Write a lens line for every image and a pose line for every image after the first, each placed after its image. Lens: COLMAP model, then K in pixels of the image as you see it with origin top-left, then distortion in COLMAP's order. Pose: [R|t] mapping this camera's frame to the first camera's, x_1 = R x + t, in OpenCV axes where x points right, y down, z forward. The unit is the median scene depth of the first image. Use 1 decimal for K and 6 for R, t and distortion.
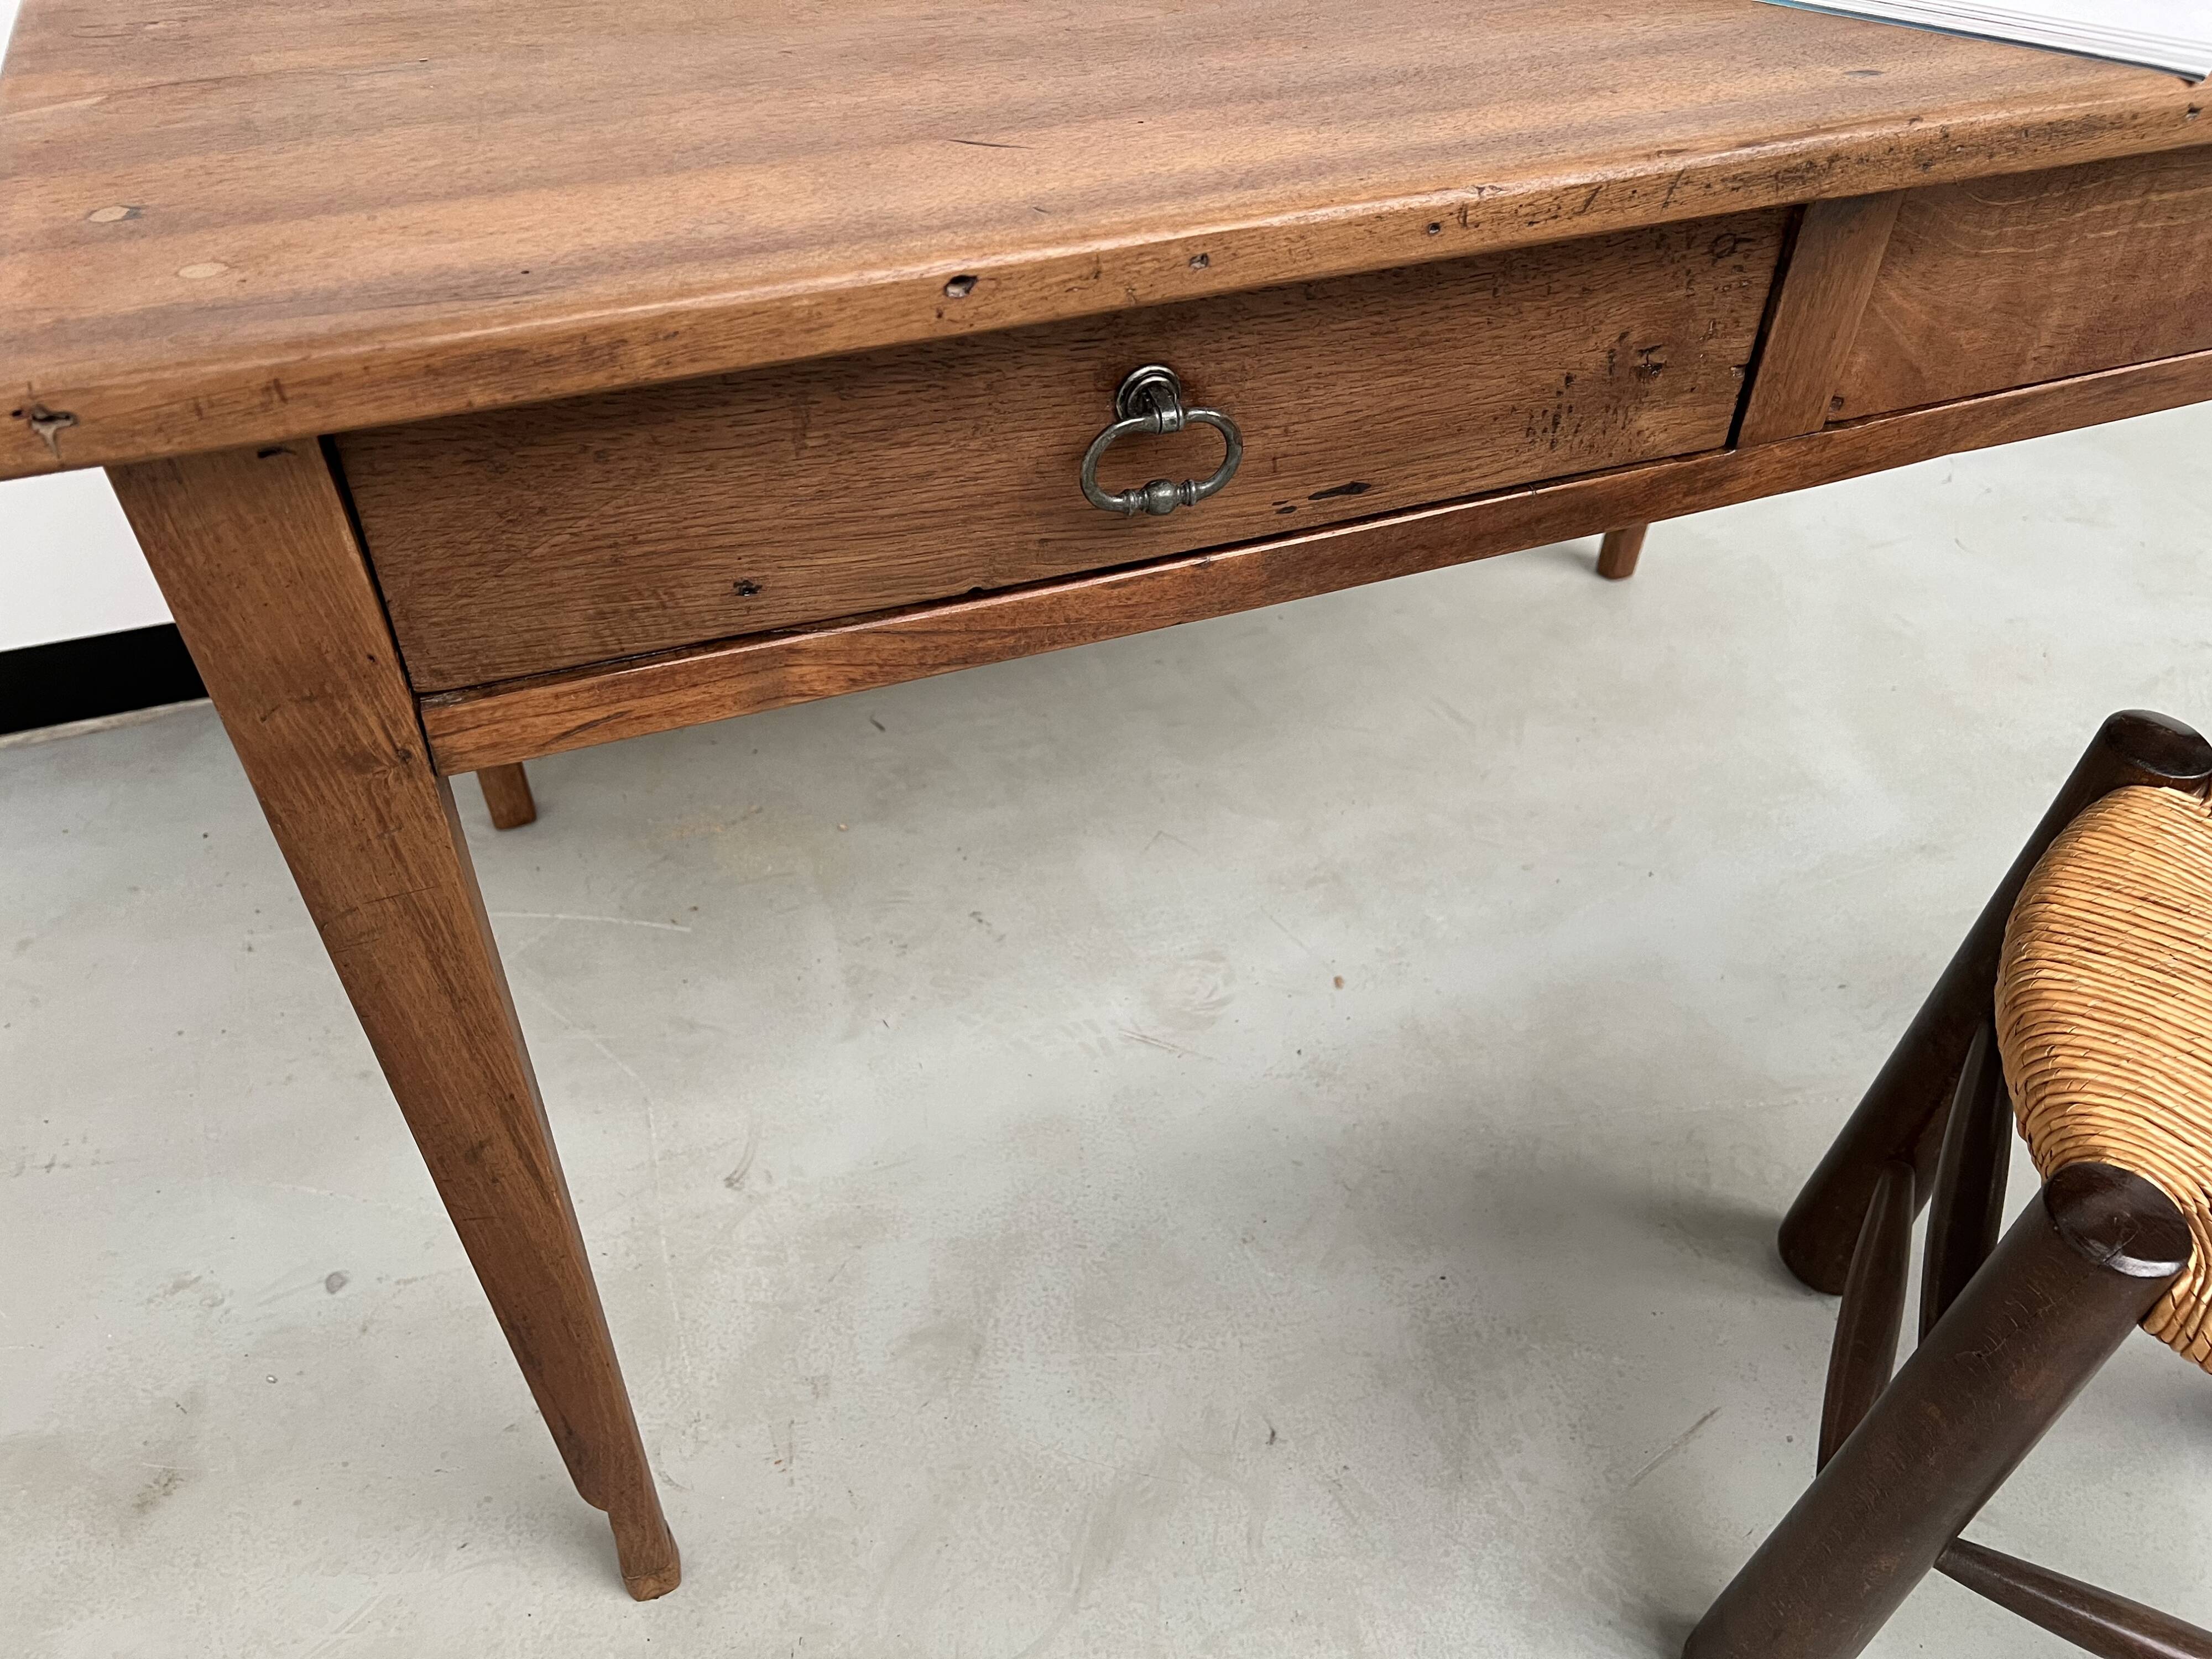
lens RADIAL K [[1671.1, 0, 1097.9], [0, 1671.1, 846.0], [0, 0, 1]] dist [0.064243, -0.074558]
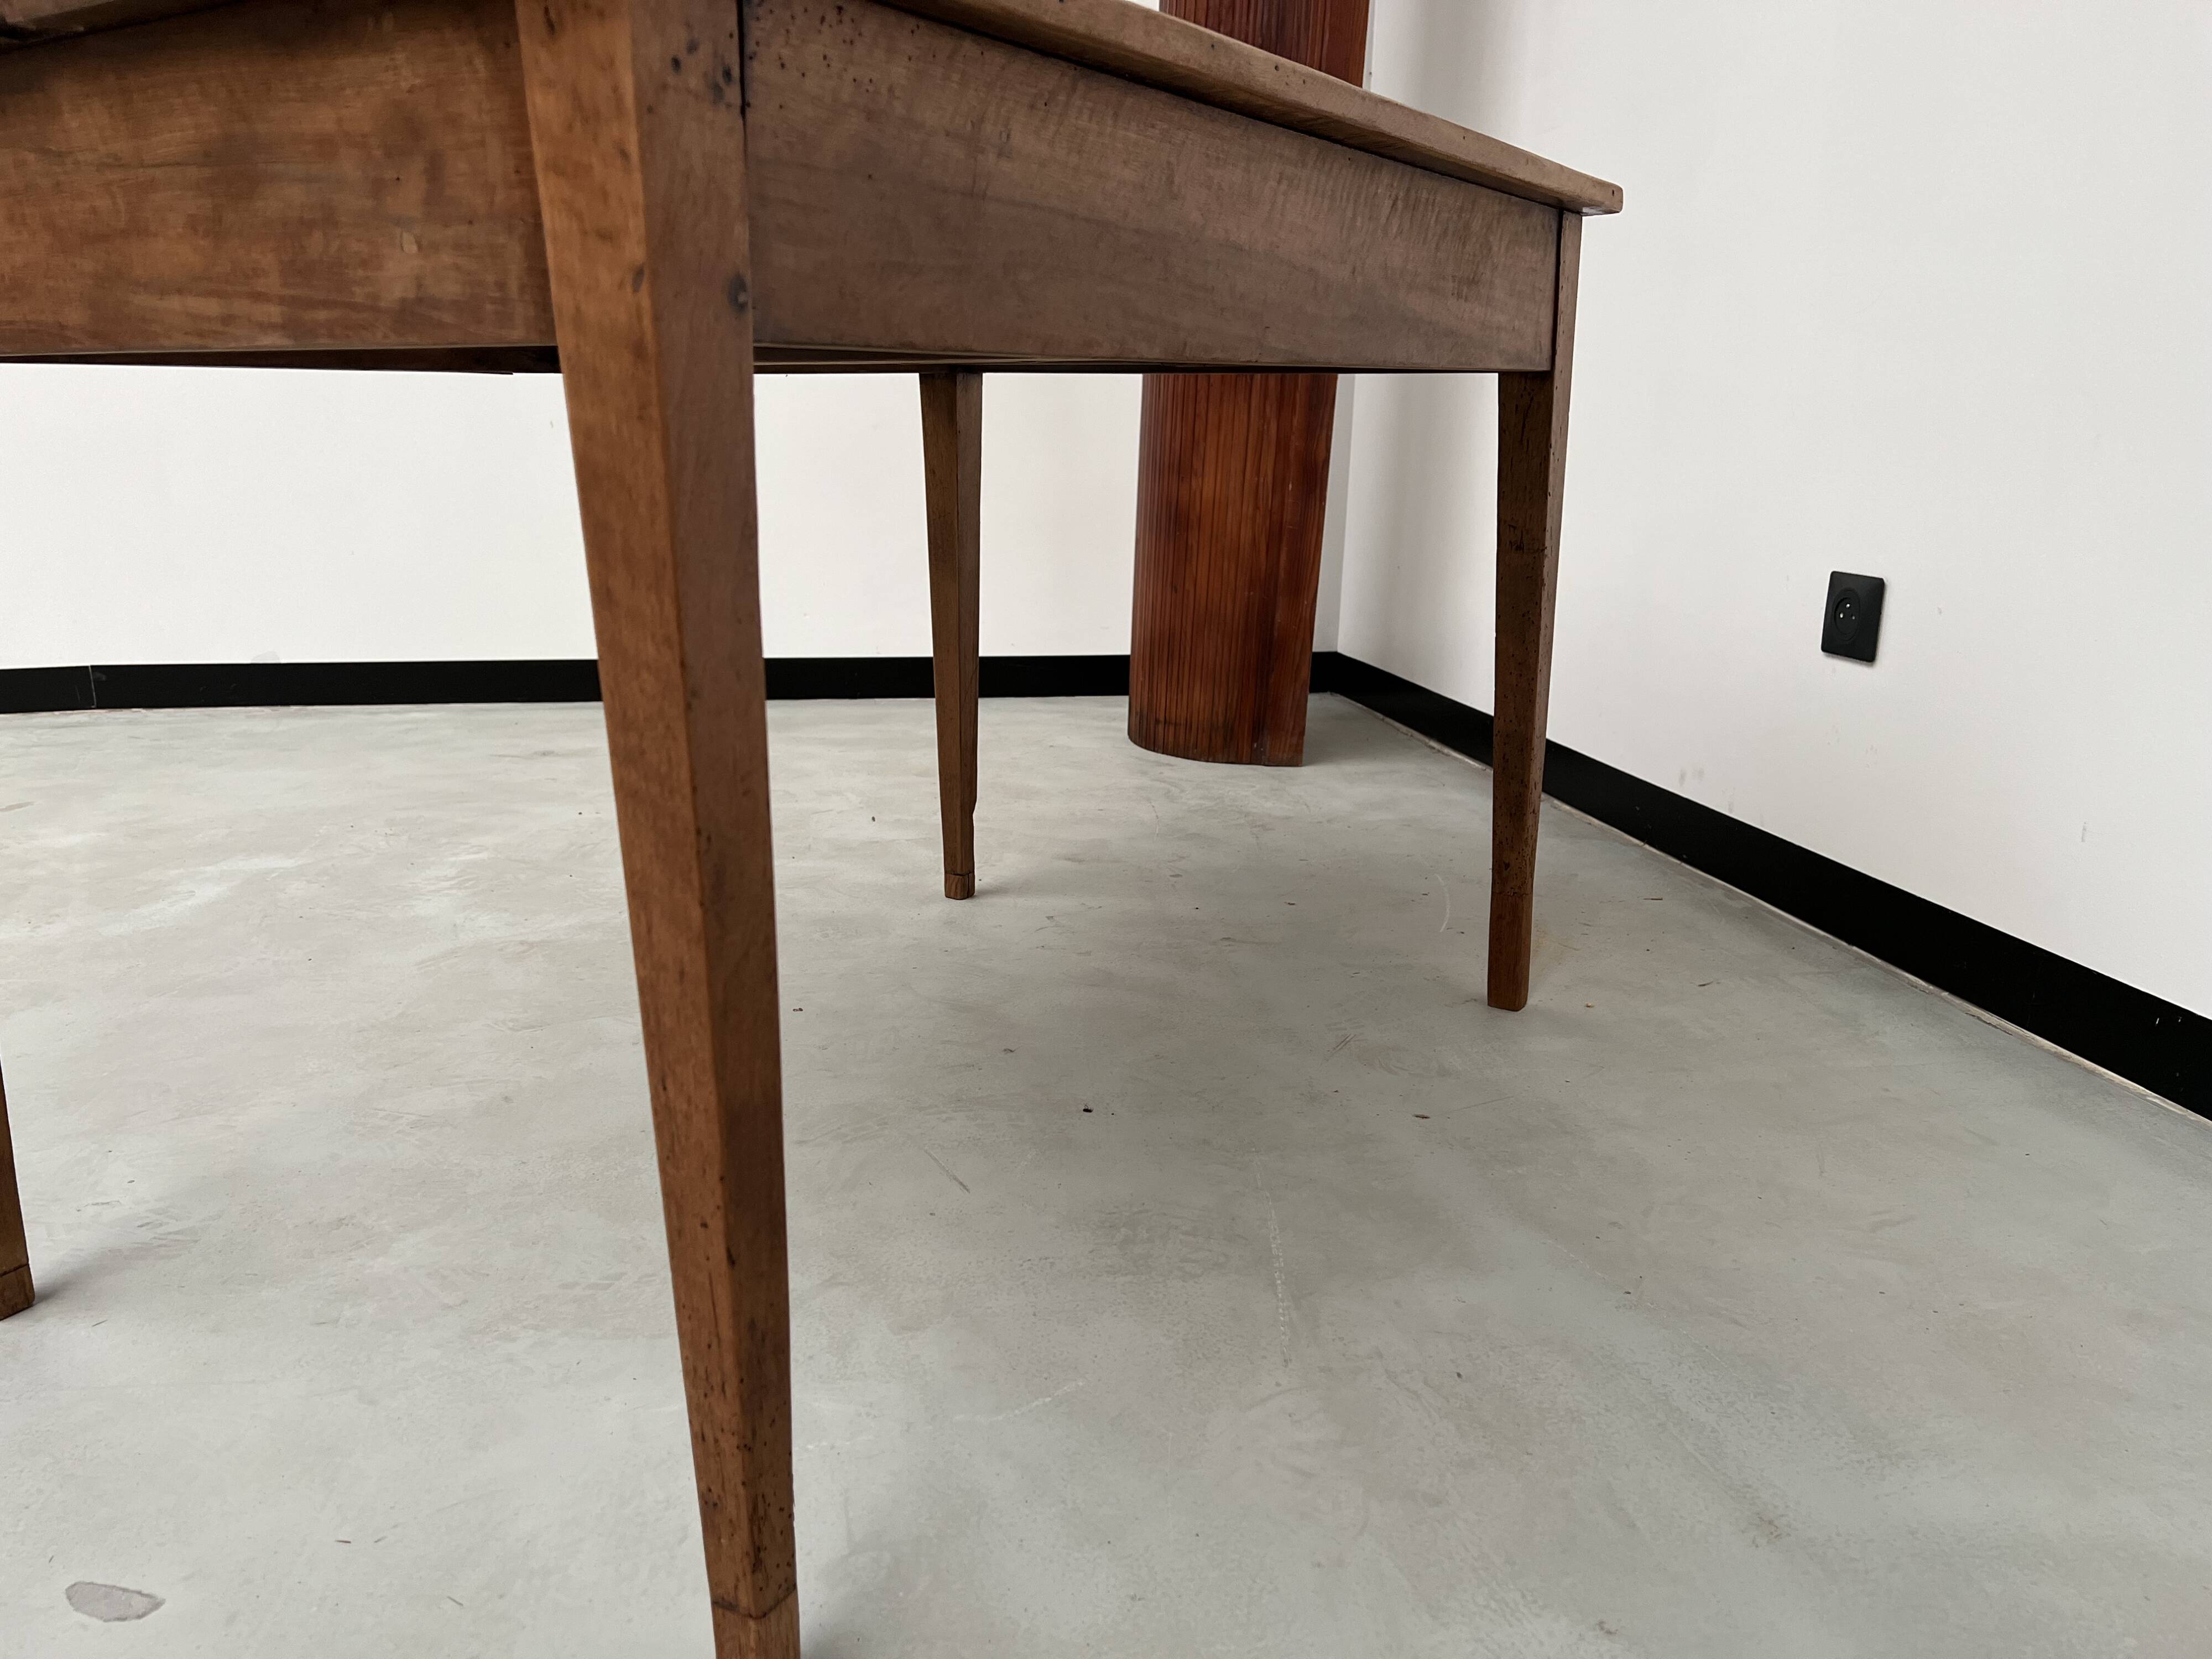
lens RADIAL K [[1671.1, 0, 1090.2], [0, 1671.1, 846.2], [0, 0, 1]] dist [0.064243, -0.074558]
pose [[-0.138392, 0.243694, -0.959928, 2.749656], [-0.691055, 0.670538, 0.269856, -0.423599], [0.709430, 0.700709, 0.075608, 1.490447]]
